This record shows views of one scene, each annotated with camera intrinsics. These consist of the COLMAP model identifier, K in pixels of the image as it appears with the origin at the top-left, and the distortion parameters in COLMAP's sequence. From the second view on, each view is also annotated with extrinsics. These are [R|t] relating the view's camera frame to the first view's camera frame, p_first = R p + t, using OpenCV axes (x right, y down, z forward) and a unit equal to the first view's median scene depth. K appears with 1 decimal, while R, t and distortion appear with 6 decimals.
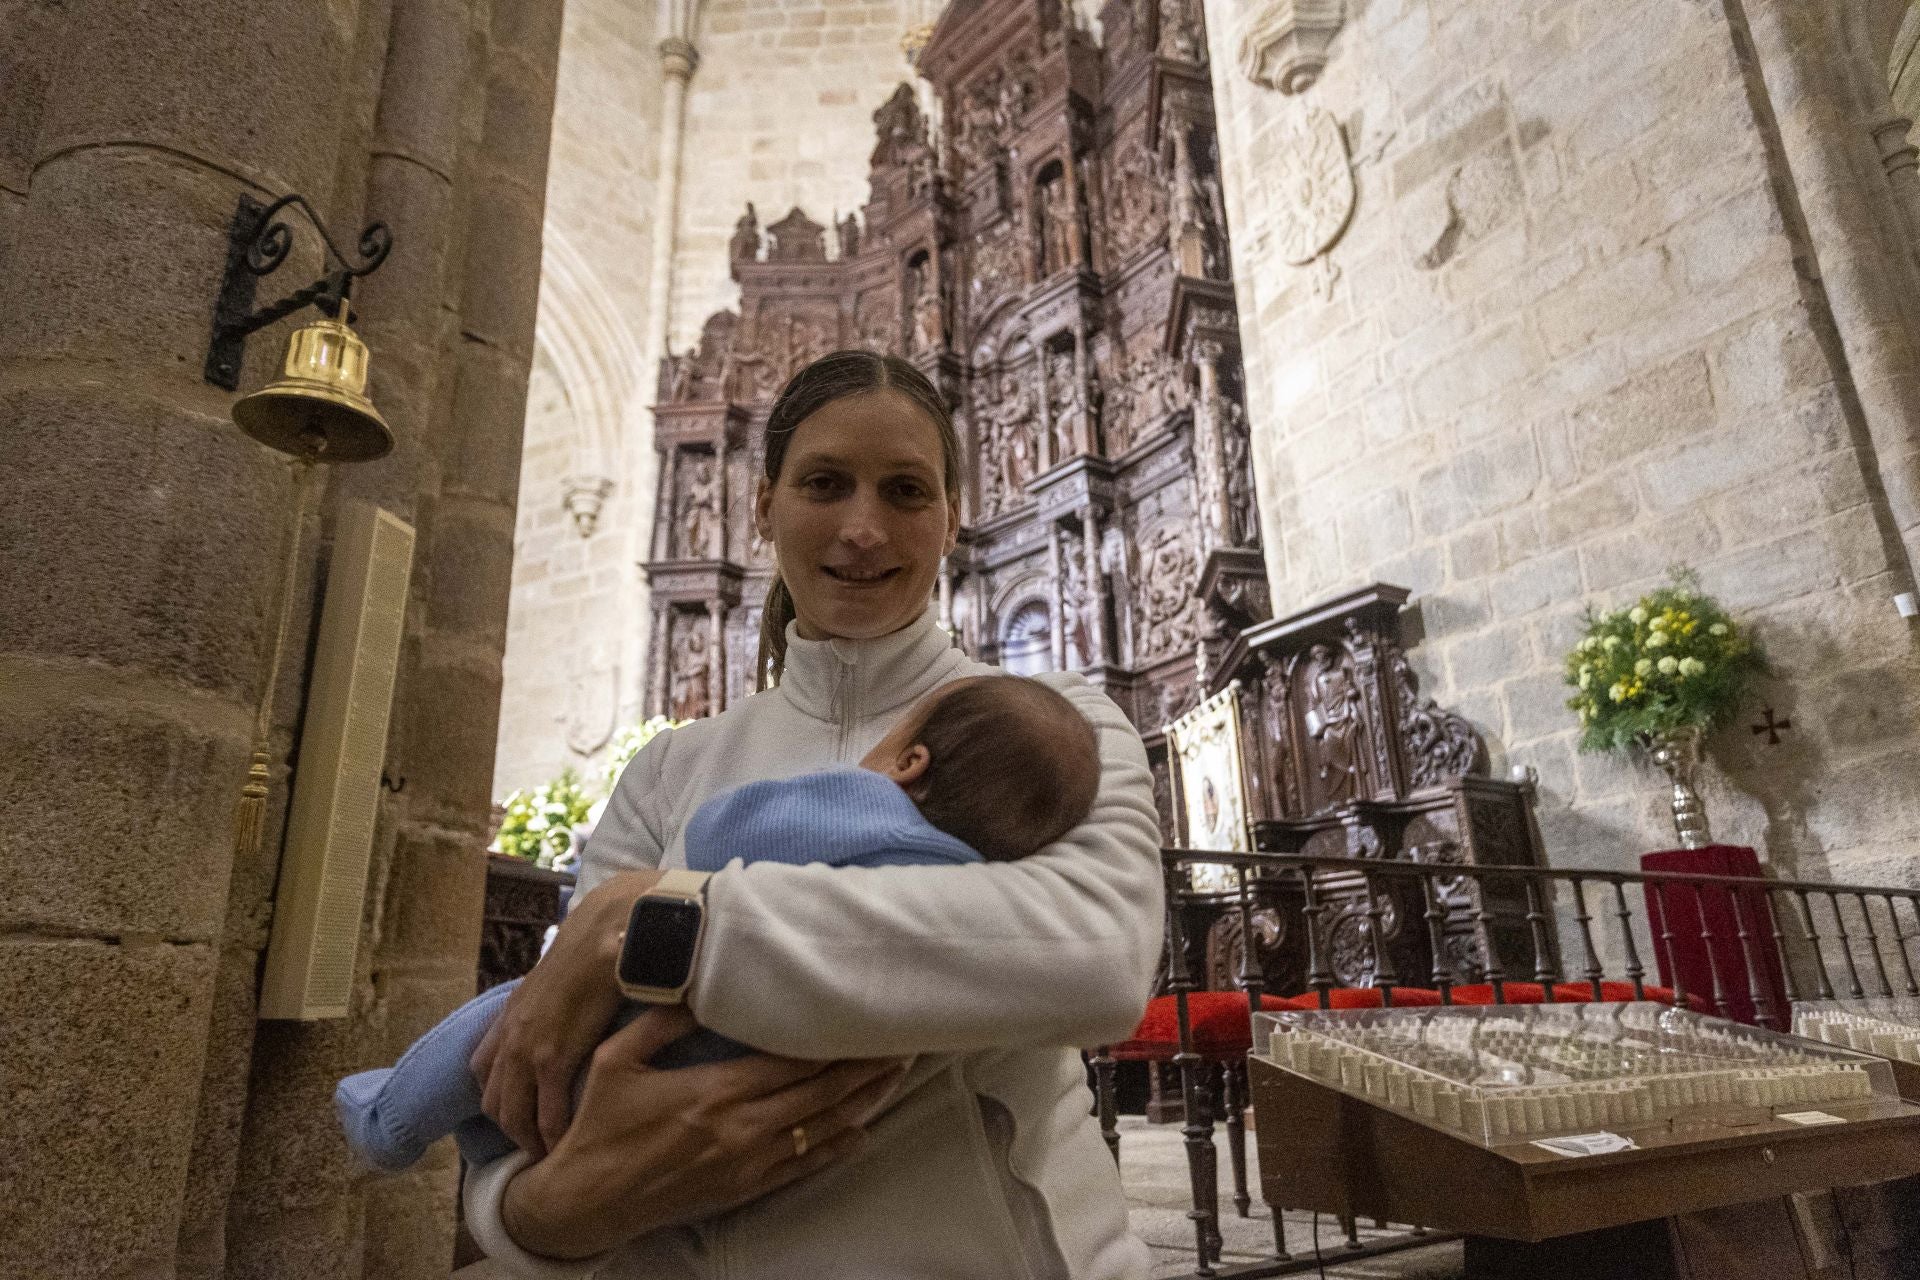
lens RADIAL K [[1180.1, 0, 959.8], [0, 1180.1, 633.0], [0, 0, 1]] dist [-0.006772, 0.001150]
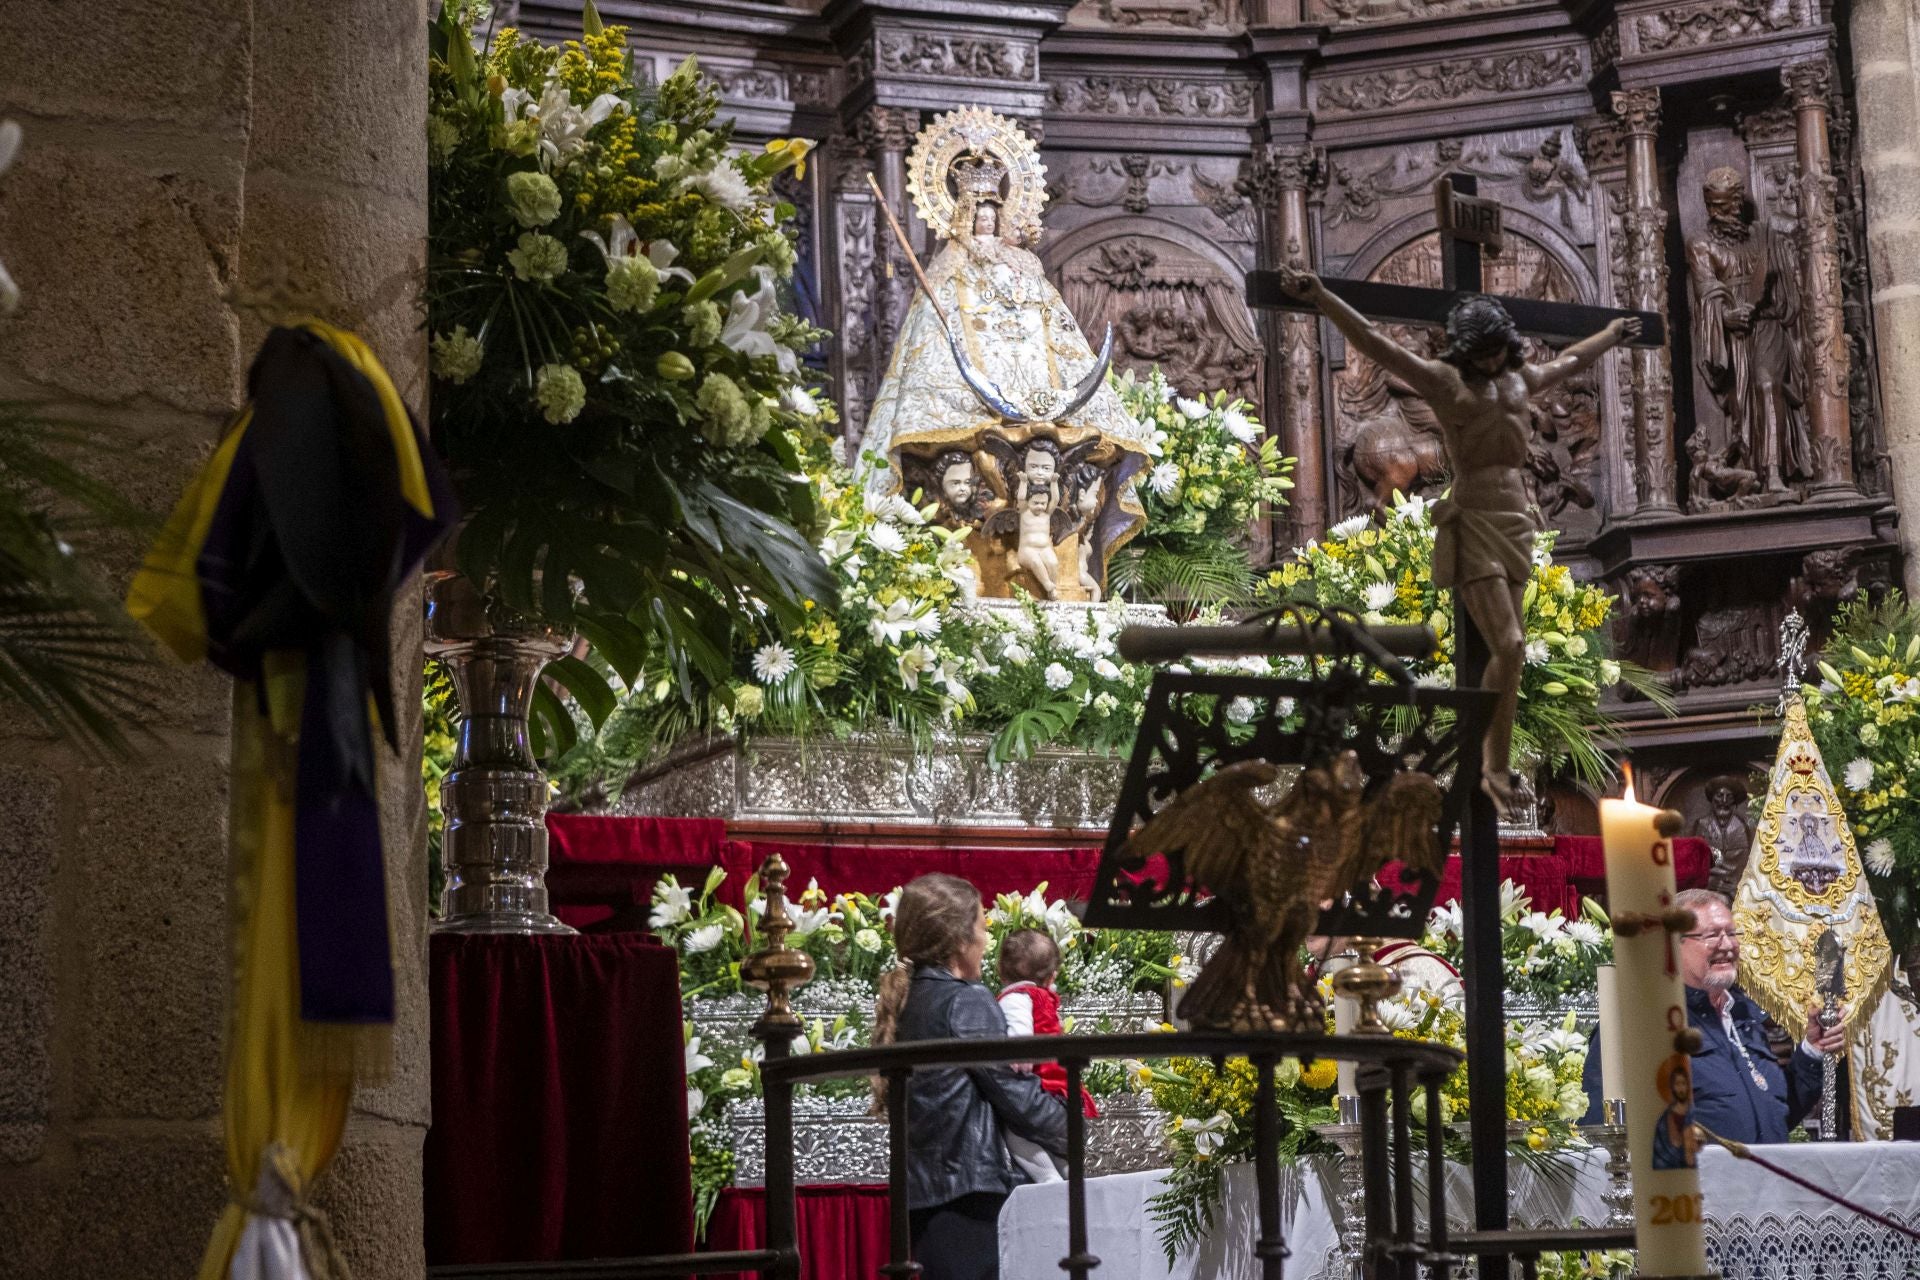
lens RADIAL K [[3726.7, 0, 947.0], [0, 3726.7, 629.9], [0, 0, 1]] dist [-0.014026, 0.000000]
pose [[0.340434, 0.180349, 0.922810, -1.090047], [-0.268004, 0.959333, -0.088618, 0.184383], [-0.901265, -0.217149, 0.374924, 0.557356]]
